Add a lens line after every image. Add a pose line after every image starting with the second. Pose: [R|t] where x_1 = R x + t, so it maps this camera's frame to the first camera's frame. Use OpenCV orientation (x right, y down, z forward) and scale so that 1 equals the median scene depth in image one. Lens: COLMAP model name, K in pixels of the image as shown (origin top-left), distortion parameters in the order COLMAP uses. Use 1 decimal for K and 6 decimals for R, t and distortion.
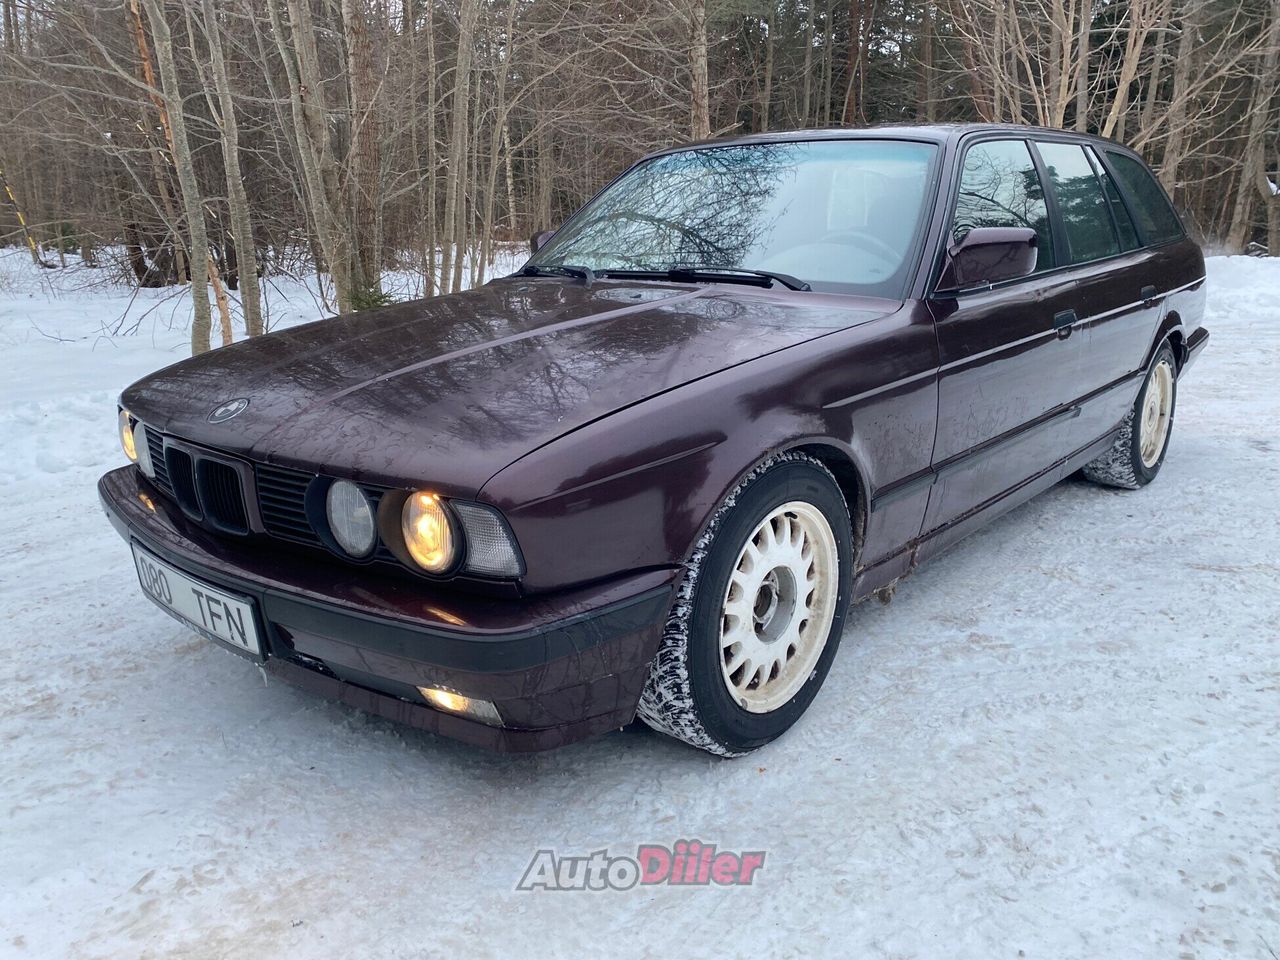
lens RADIAL K [[957.0, 0, 640.0], [0, 957.0, 480.0], [0, 0, 1]] dist [0.009309, 0.002360]
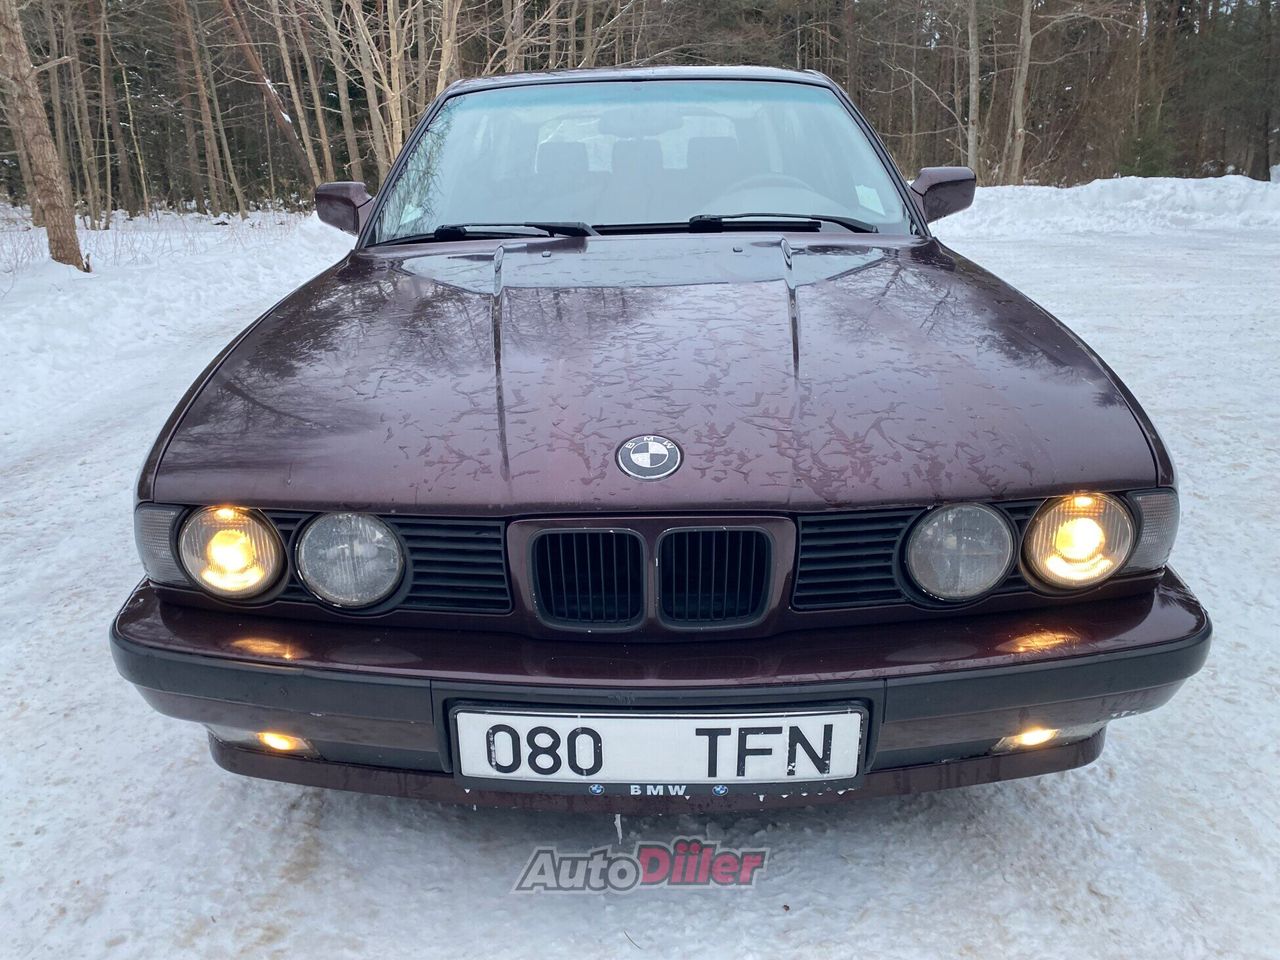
lens RADIAL K [[957.0, 0, 640.0], [0, 957.0, 480.0], [0, 0, 1]] dist [0.009309, 0.002360]
pose [[0.770265, -0.207979, 0.602857, -0.869386], [0.181850, 0.977710, 0.104950, -0.130725], [-0.611246, 0.028790, 0.790917, 0.512383]]
